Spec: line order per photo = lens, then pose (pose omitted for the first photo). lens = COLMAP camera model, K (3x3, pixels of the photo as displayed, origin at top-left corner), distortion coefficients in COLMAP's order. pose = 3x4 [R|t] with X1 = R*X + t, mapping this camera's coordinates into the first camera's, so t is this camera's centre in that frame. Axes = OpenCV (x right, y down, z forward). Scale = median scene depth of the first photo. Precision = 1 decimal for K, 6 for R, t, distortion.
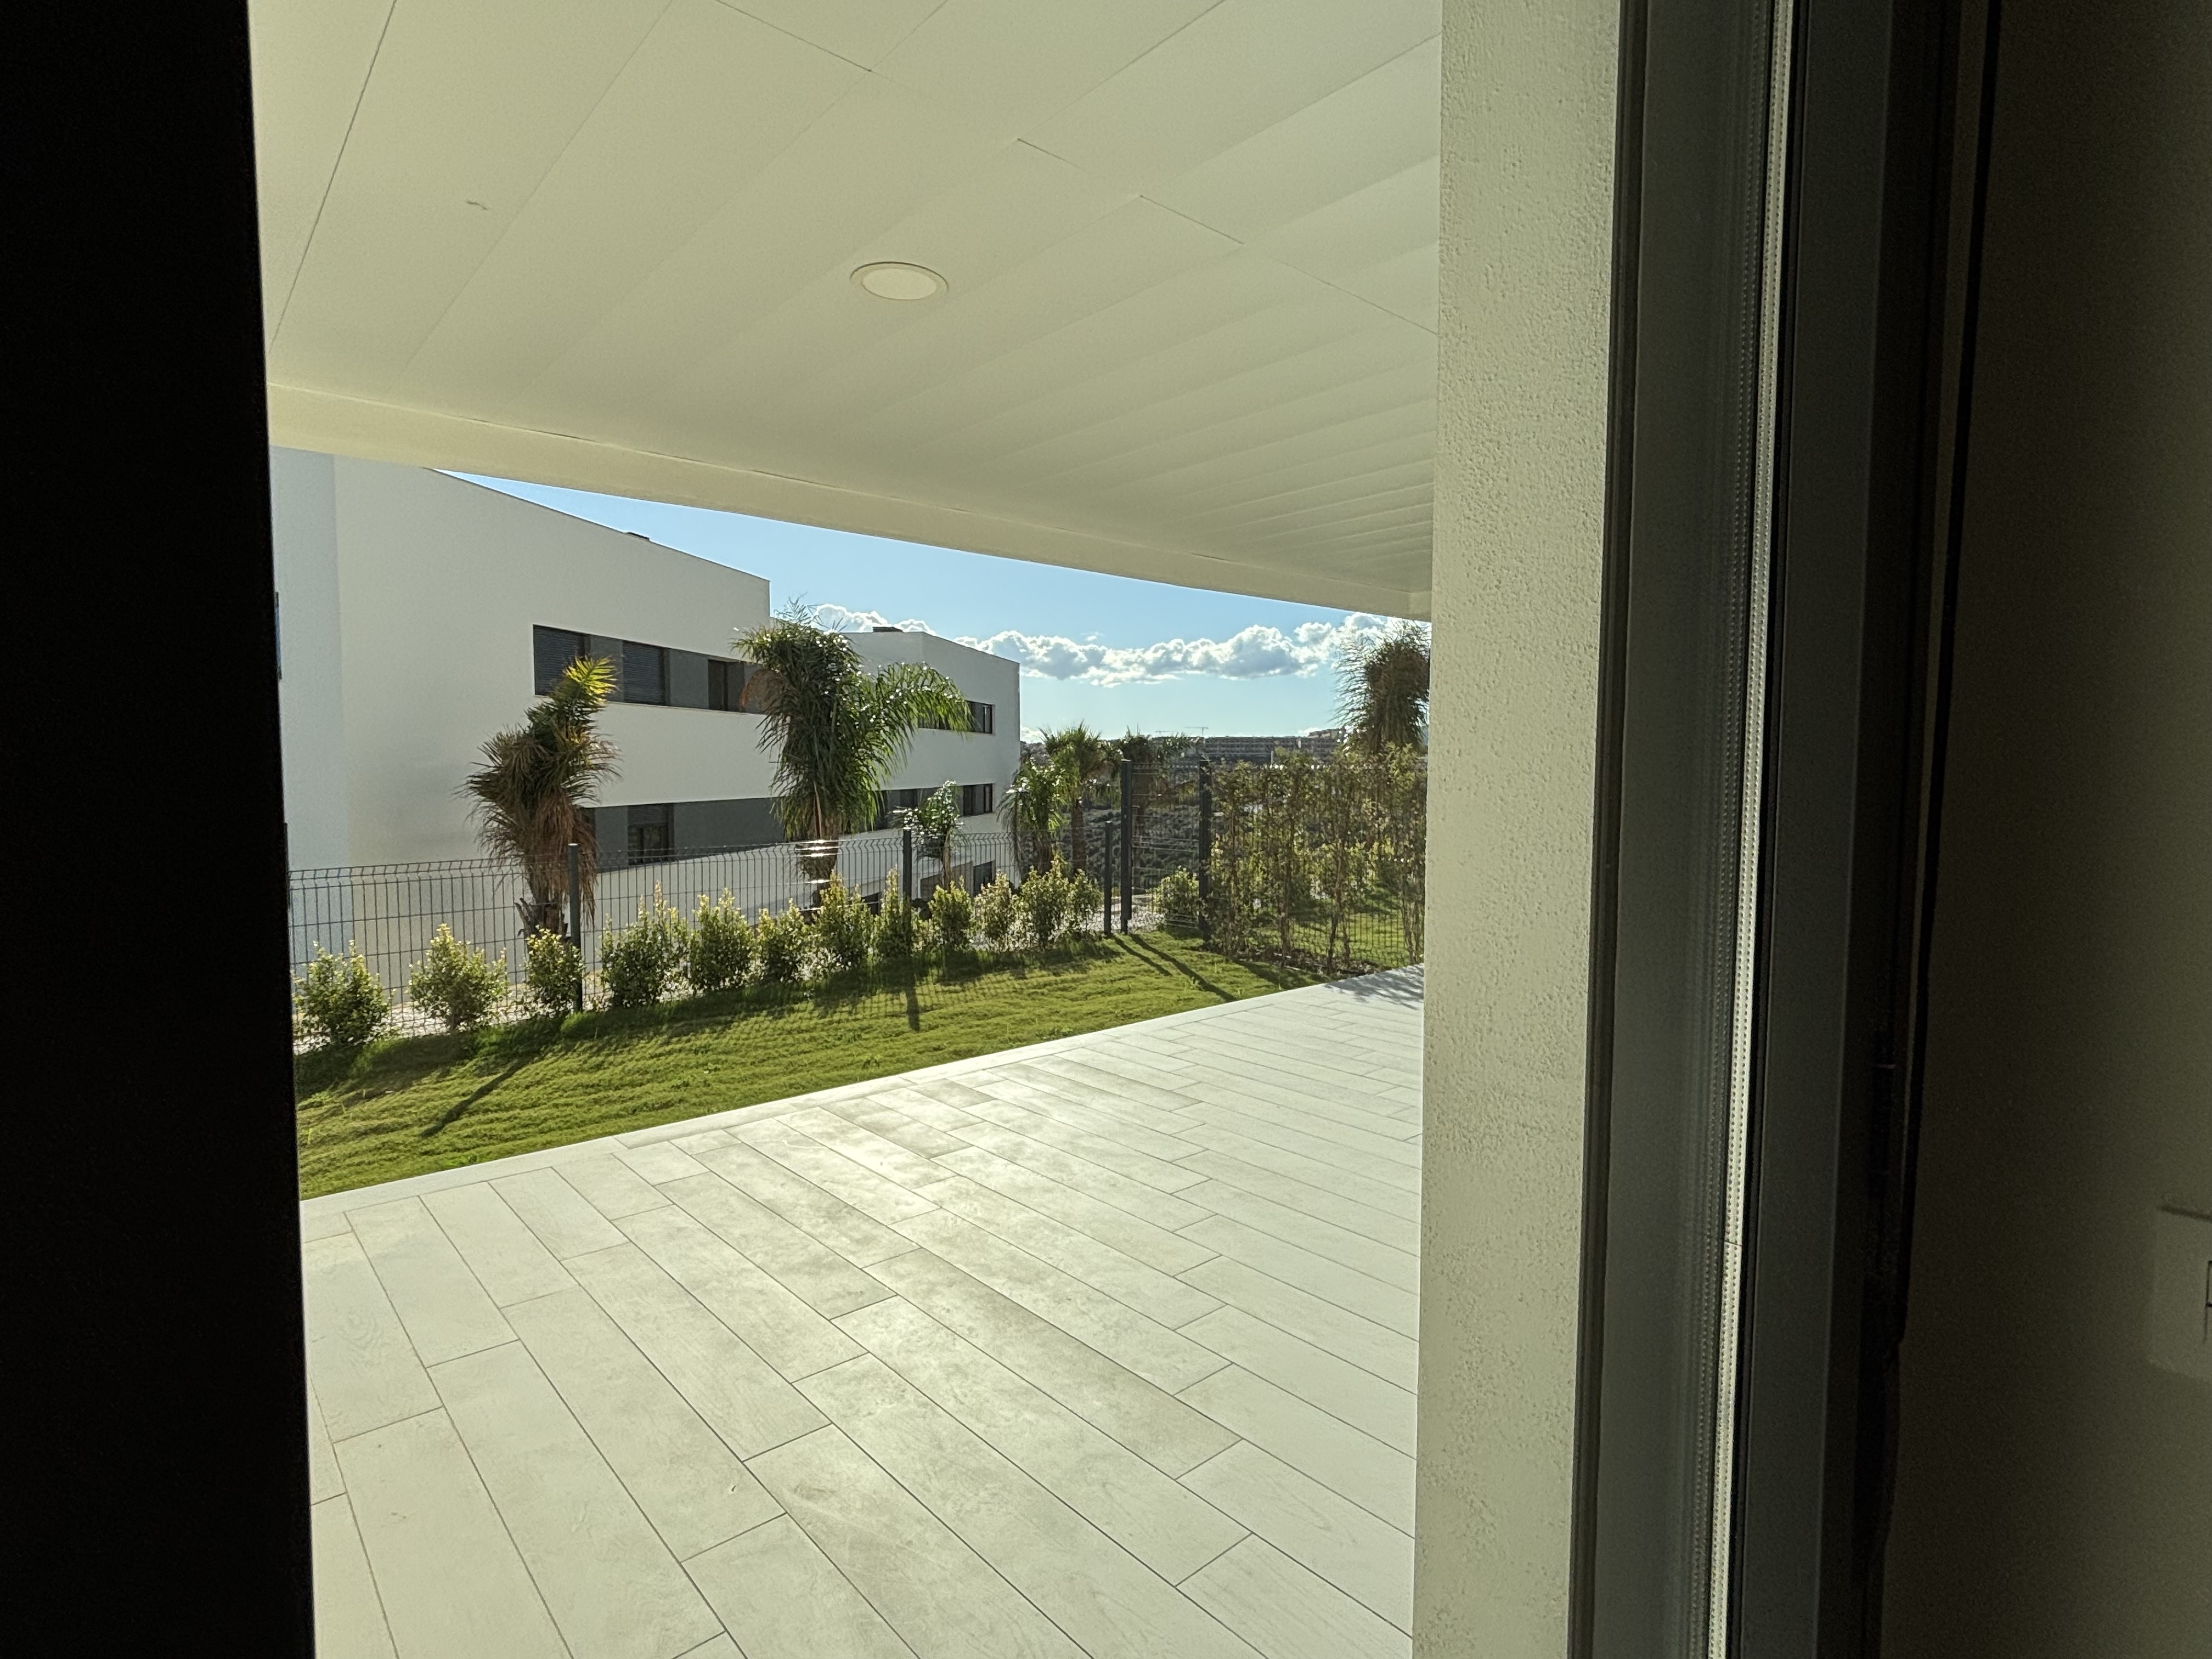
lens RADIAL K [[1104.0, 0, 1117.3], [0, 1104.0, 836.8], [0, 0, 1]] dist [-0.000077, -0.000294]
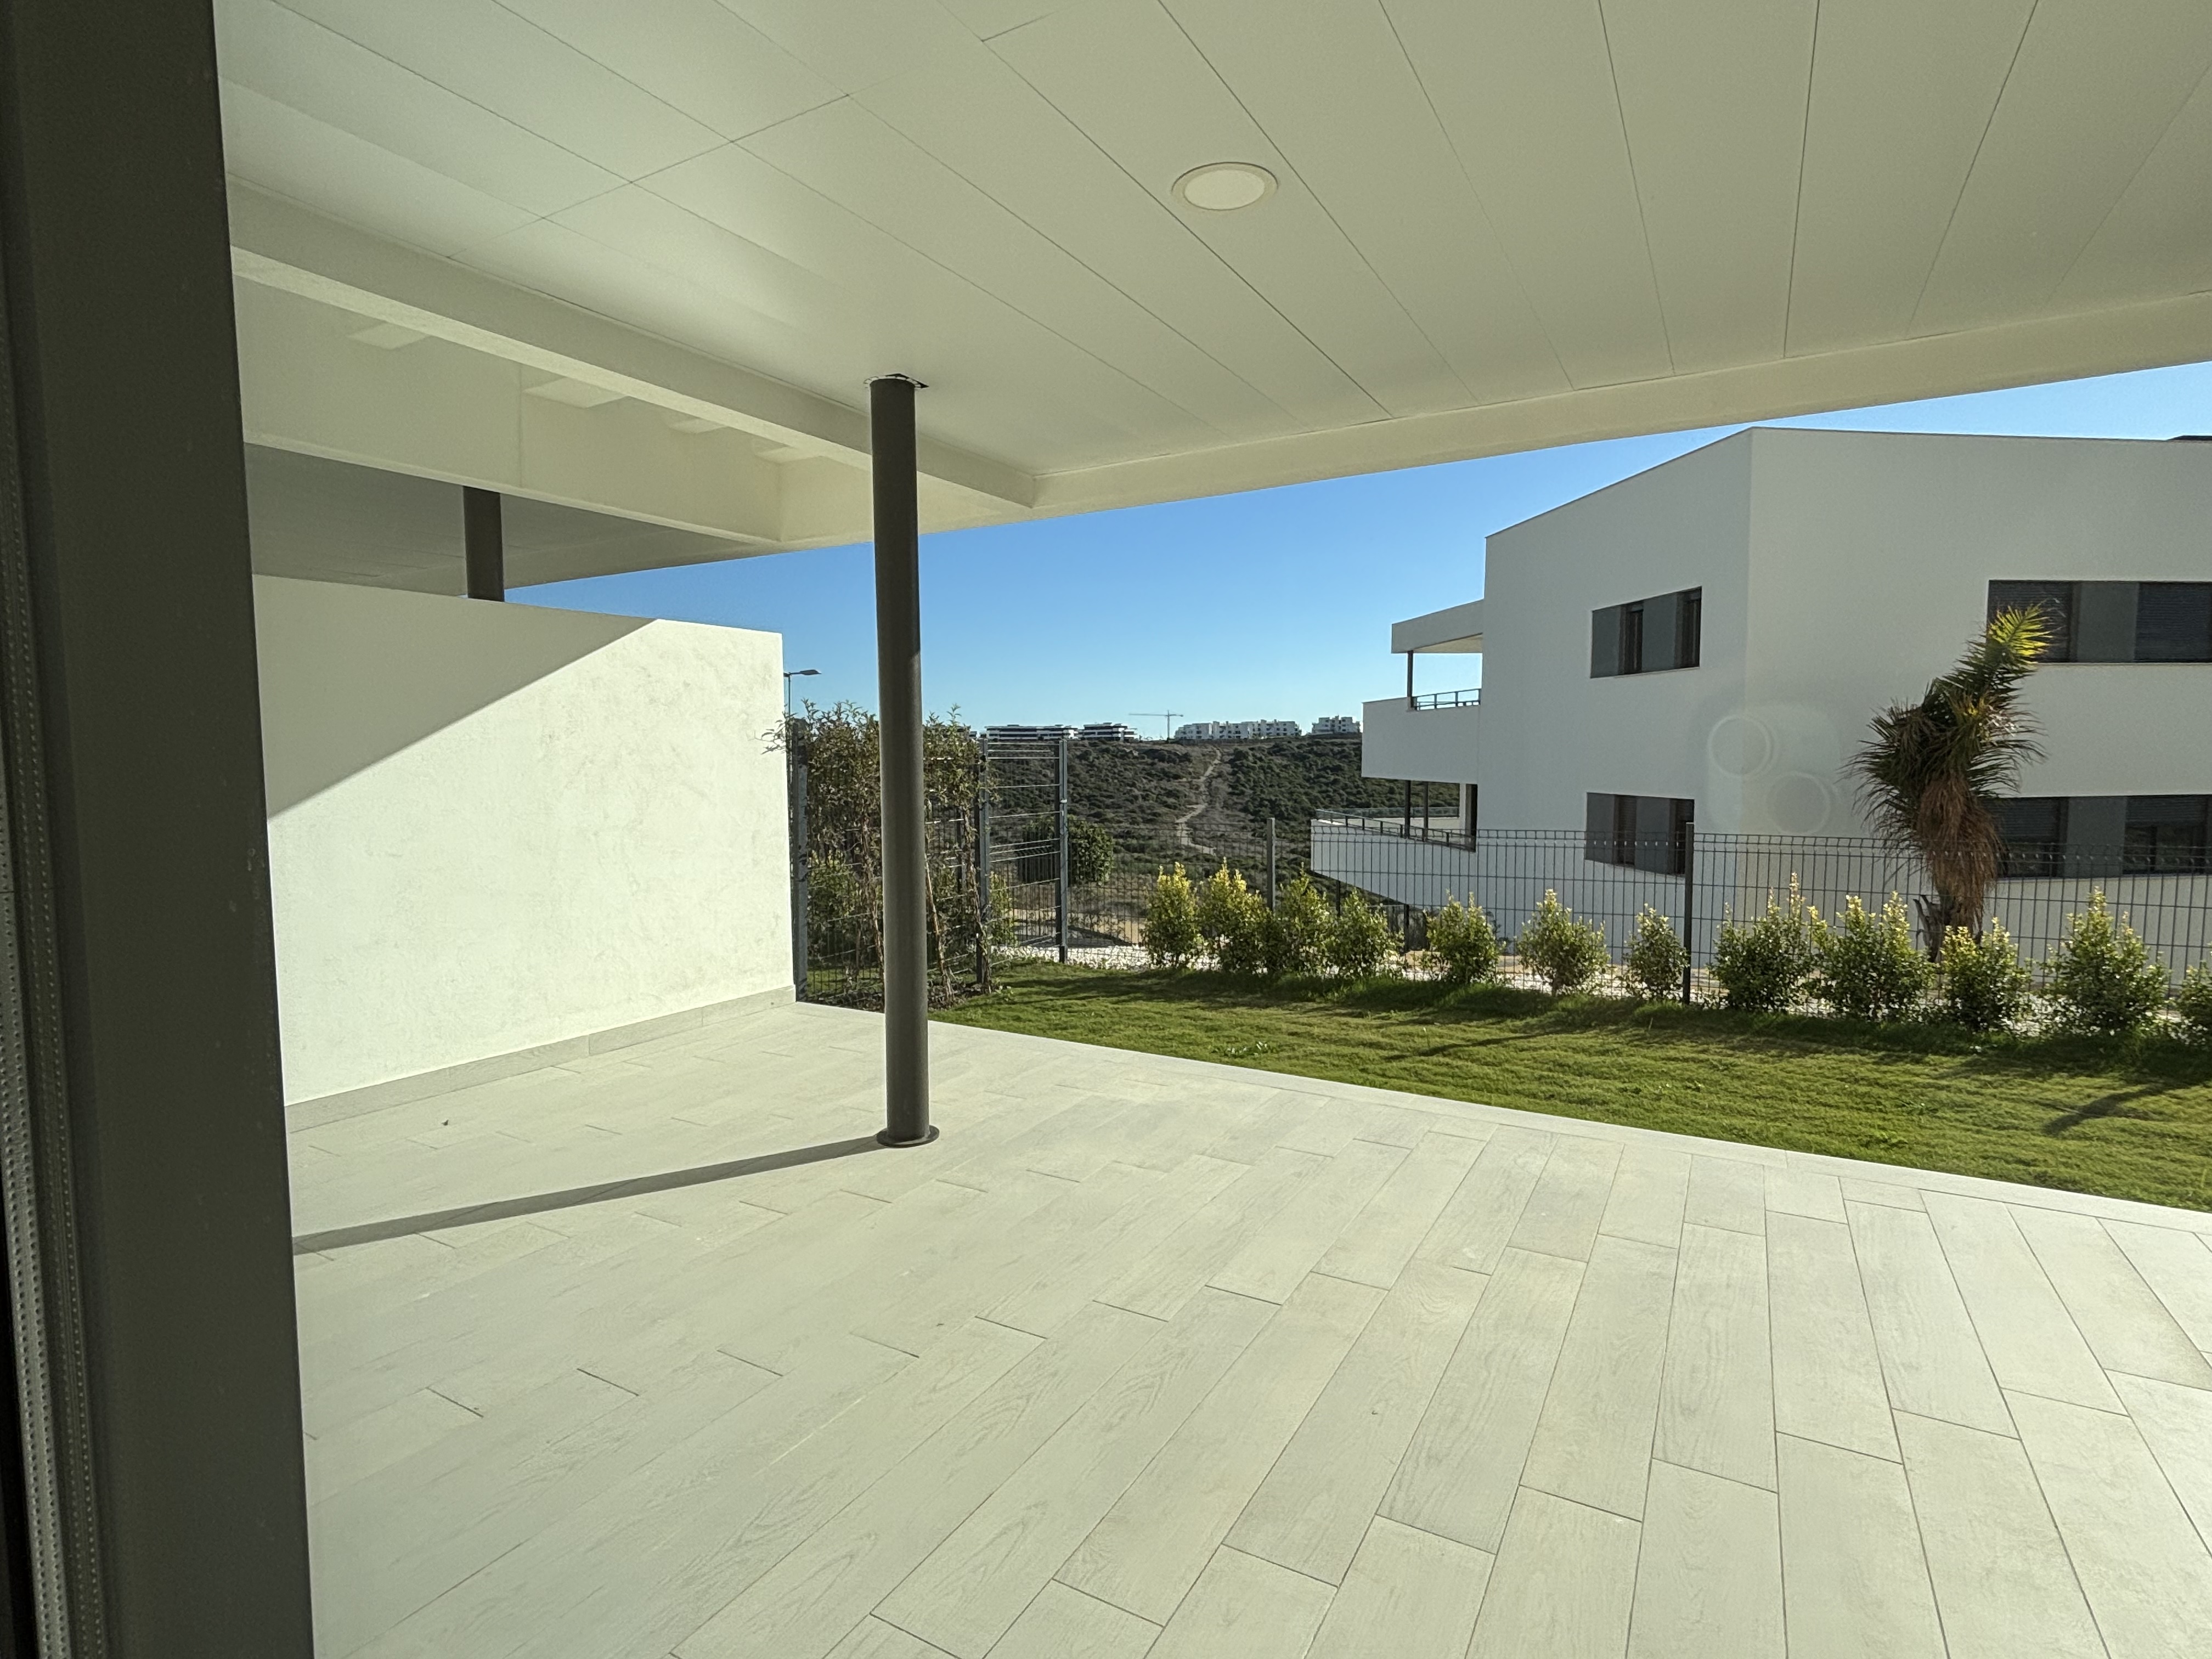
lens RADIAL K [[1104.0, 0, 1093.5], [0, 1104.0, 840.1], [0, 0, 1]] dist [-0.000077, -0.000294]
pose [[0.297108, 0.071333, -0.952176, 0.200715], [-0.055872, 0.996796, 0.057242, -0.003556], [0.953208, 0.036192, 0.300142, 0.191473]]
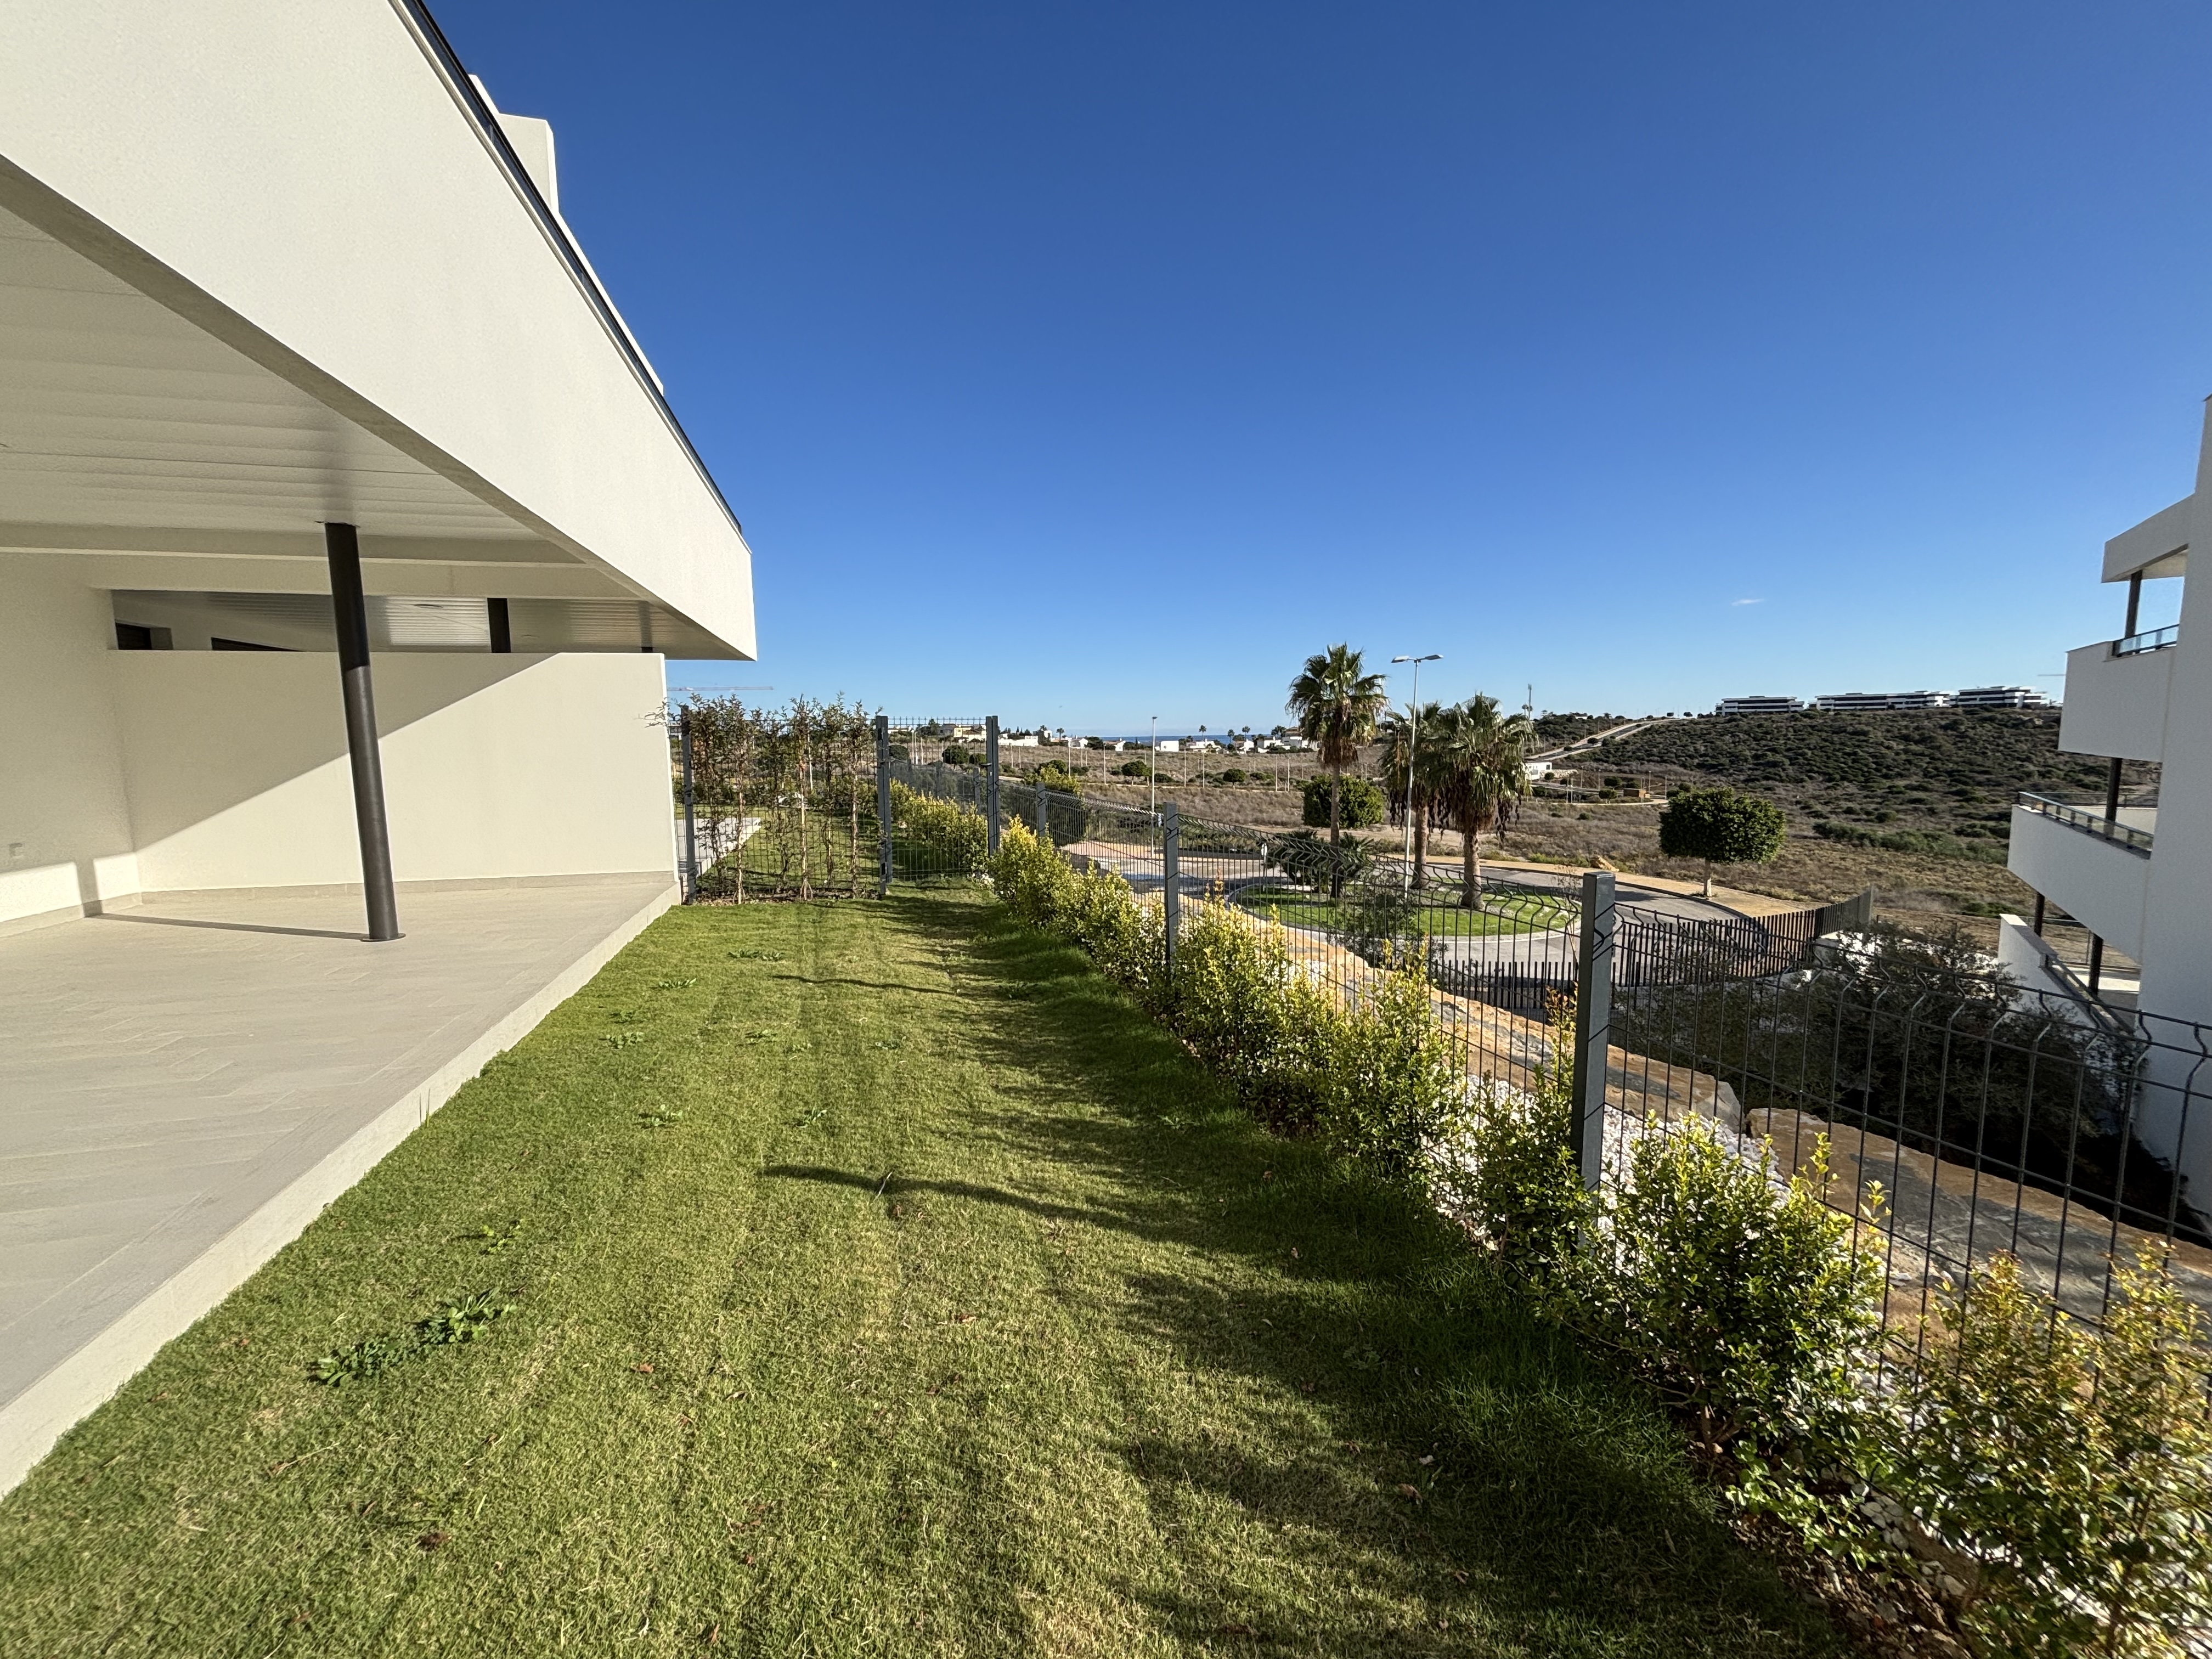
lens RADIAL K [[896.4, 0, 1100.5], [0, 896.4, 820.9], [0, 0, 1]] dist [0.007514, -0.001468]
pose [[-0.464356, 0.088375, -0.881228, 0.104320], [-0.043884, 0.991491, 0.122557, -0.043926], [0.884561, 0.095582, -0.456526, 1.002322]]
